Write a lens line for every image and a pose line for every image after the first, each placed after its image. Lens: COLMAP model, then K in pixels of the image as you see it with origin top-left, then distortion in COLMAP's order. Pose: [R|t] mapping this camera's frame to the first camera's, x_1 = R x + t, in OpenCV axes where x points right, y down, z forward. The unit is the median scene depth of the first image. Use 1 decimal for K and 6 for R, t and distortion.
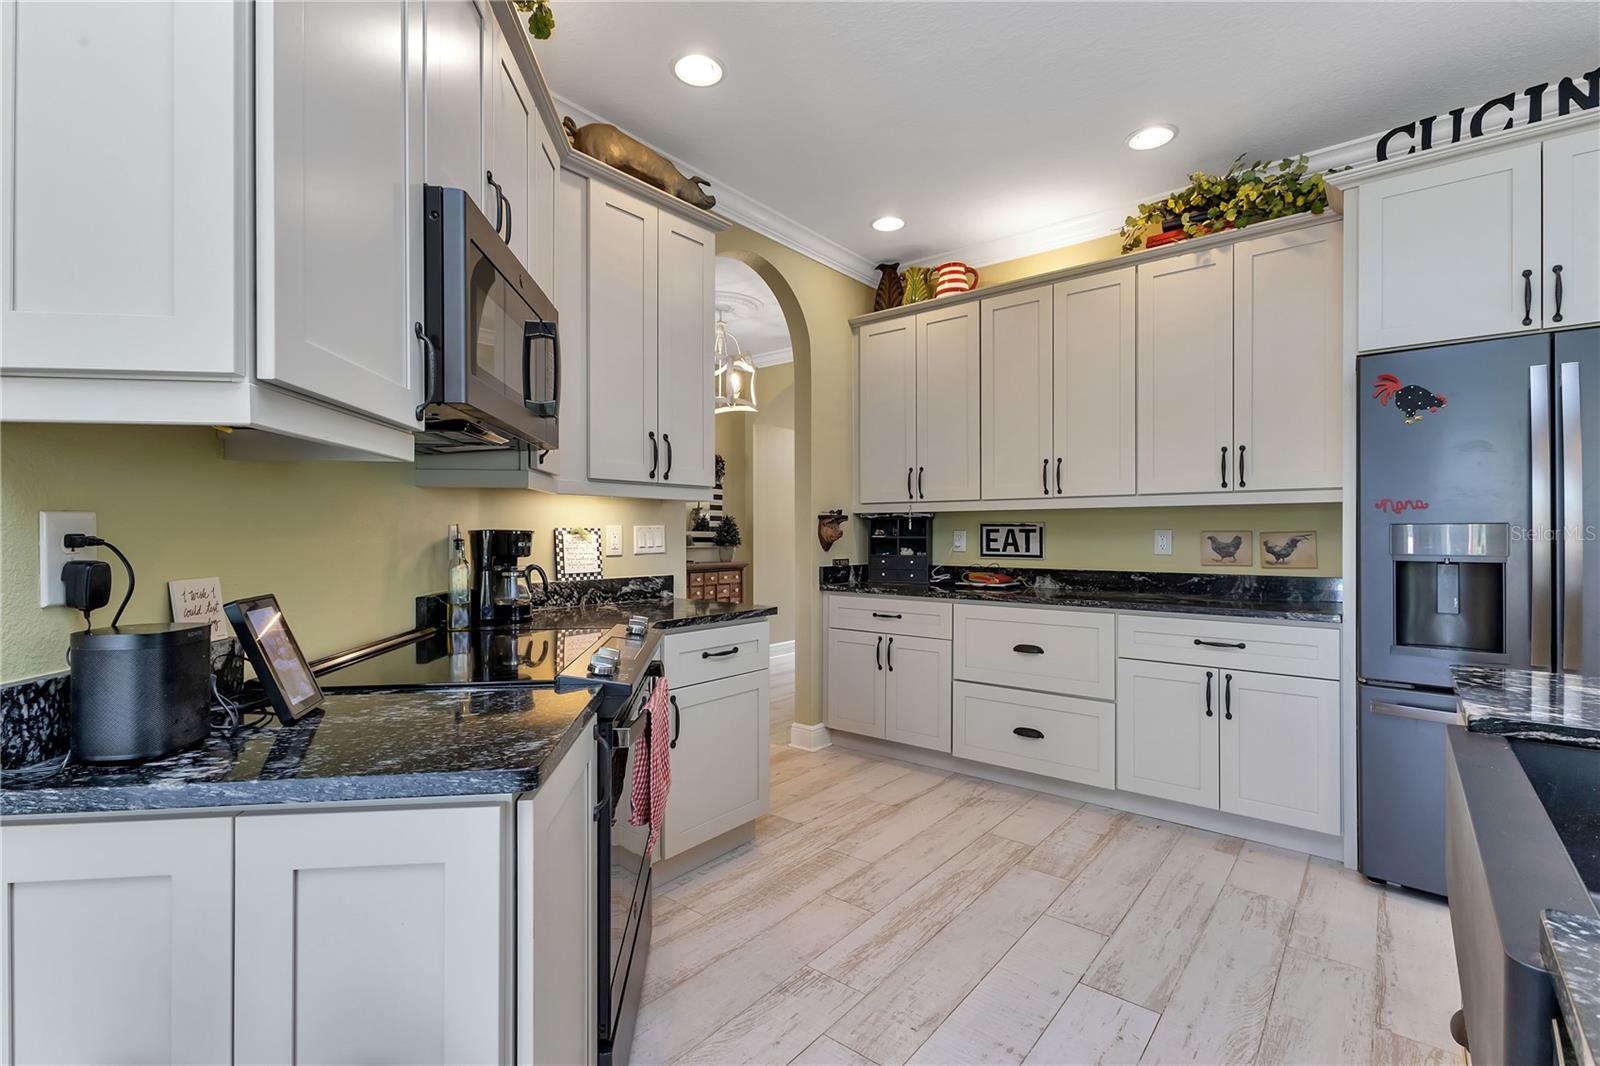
lens RADIAL K [[690.6, 0, 809.0], [0, 690.6, 528.6], [0, 0, 1]] dist [0.009350, -0.001865]
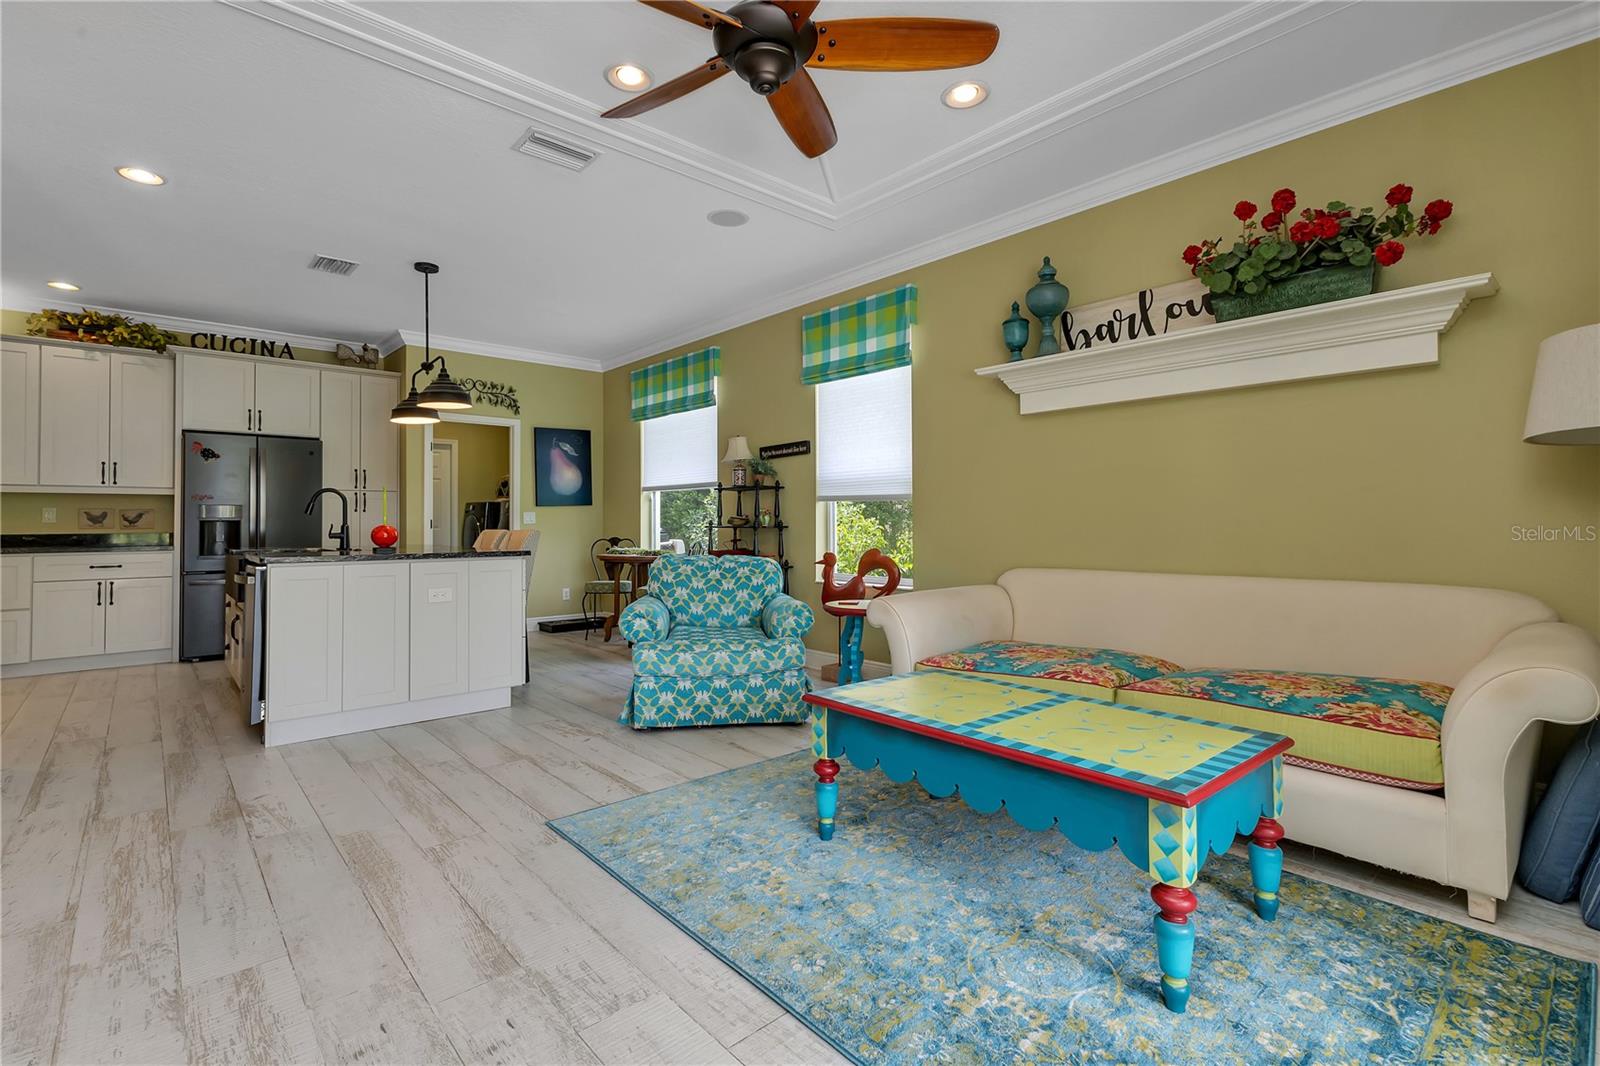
lens RADIAL K [[690.6, 0, 787.6], [0, 690.6, 509.5], [0, 0, 1]] dist [0.009350, -0.001865]
pose [[0.119483, 0.014502, 0.992730, -0.981773], [0.000190, 0.999893, -0.014629, 0.034064], [-0.992836, 0.001937, 0.119467, -0.986736]]
